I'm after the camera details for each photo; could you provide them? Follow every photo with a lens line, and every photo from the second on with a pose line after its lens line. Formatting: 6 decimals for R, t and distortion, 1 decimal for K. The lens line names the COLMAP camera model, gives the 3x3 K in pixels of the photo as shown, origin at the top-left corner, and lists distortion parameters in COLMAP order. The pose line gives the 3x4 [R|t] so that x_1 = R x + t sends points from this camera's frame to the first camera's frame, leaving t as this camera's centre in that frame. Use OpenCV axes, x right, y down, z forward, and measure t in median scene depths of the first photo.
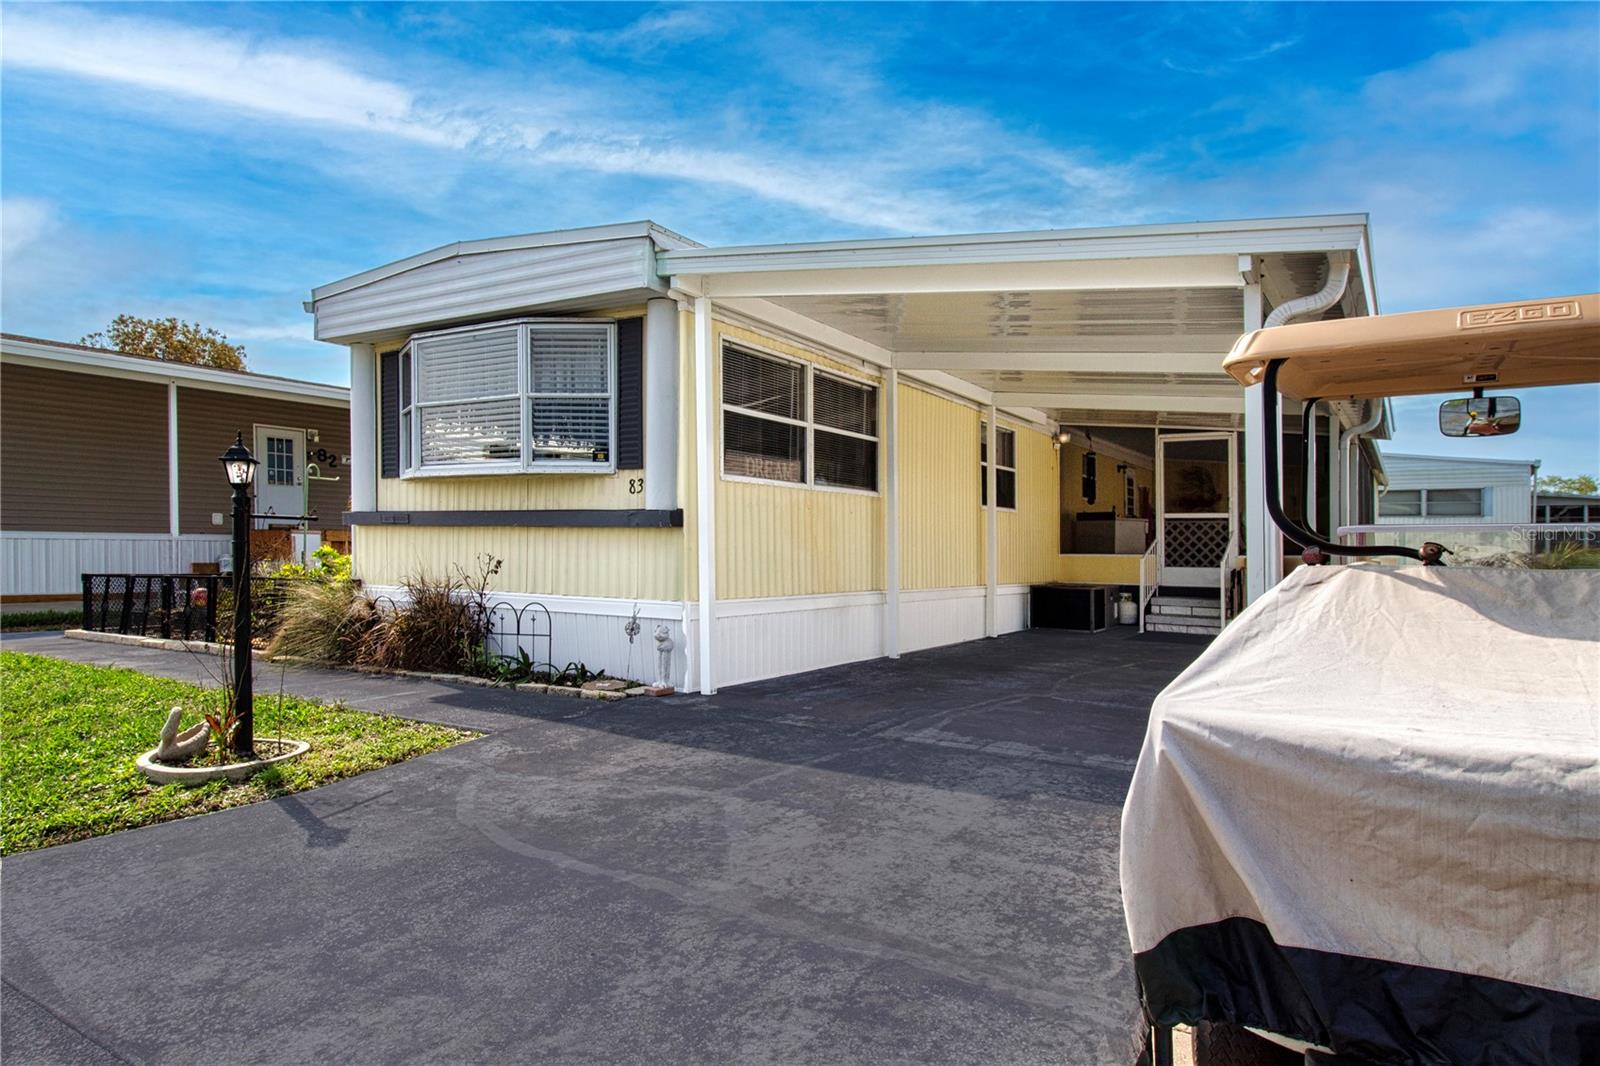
lens RADIAL K [[960.3, 0, 793.4], [0, 960.3, 531.5], [0, 0, 1]] dist [-0.000197, -0.001127]
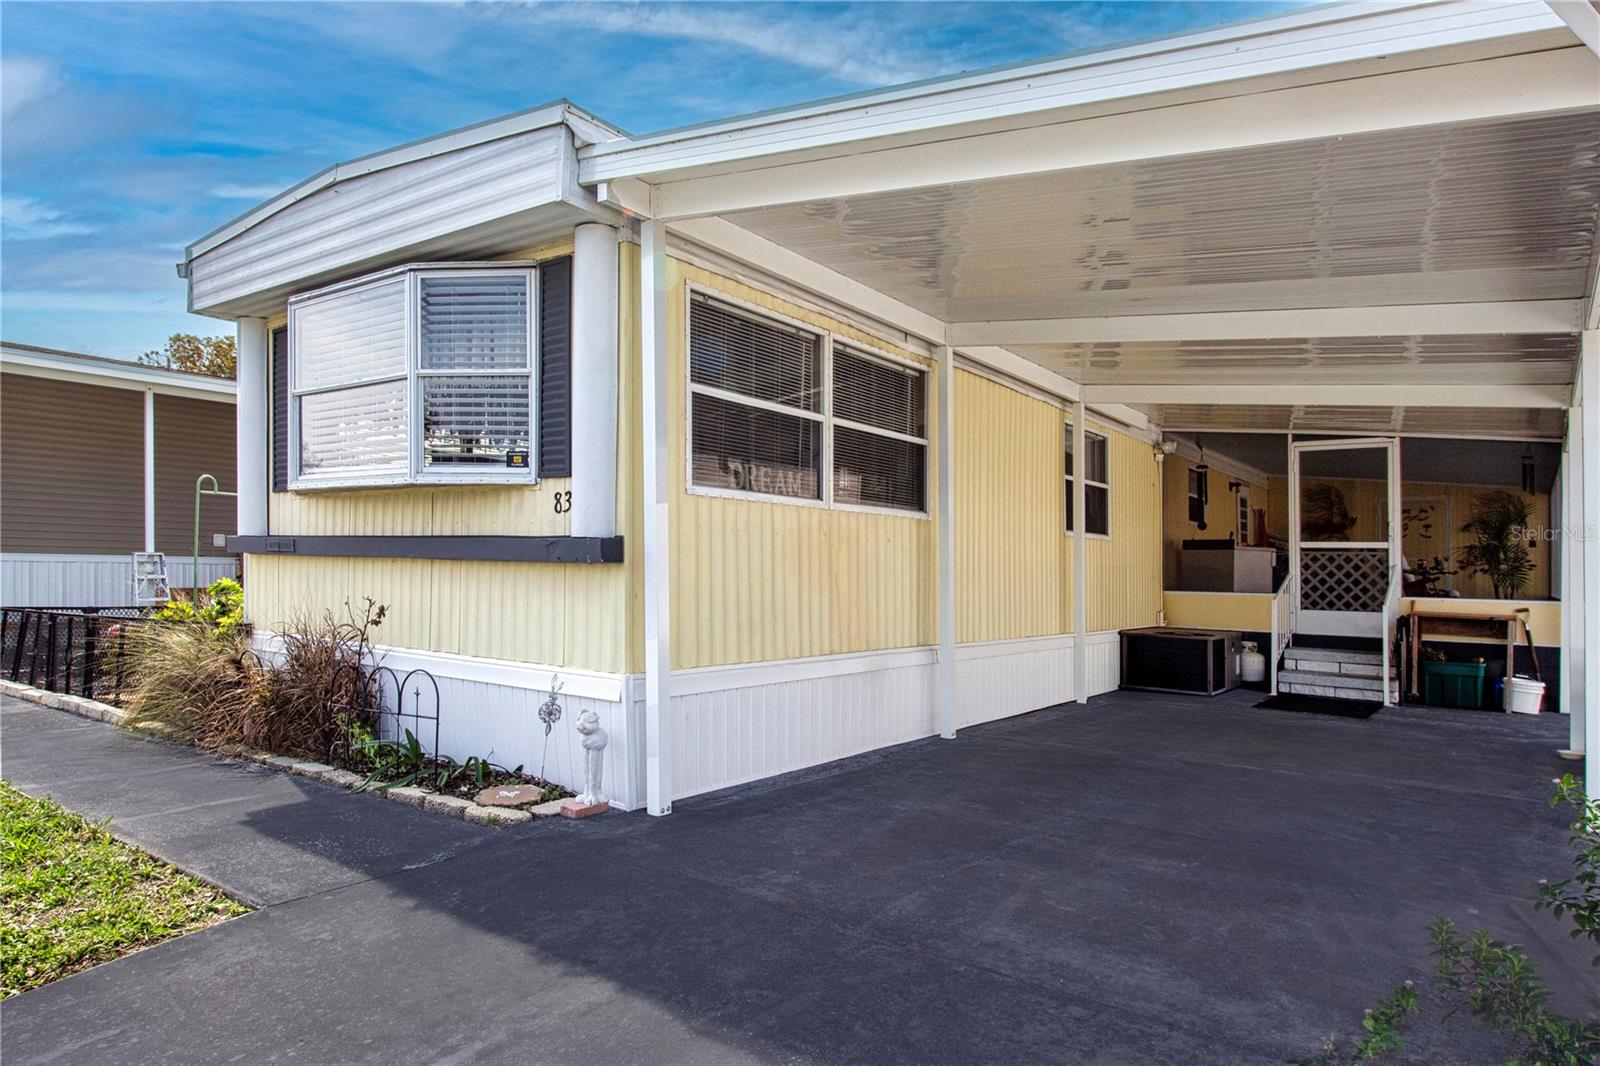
lens RADIAL K [[960.3, 0, 805.5], [0, 960.3, 533.2], [0, 0, 1]] dist [-0.000197, -0.001127]
pose [[0.998023, 0.004971, -0.062651, 0.045566], [-0.006306, 0.999757, -0.021134, -0.010009], [0.062531, 0.021487, 0.997812, 0.280729]]
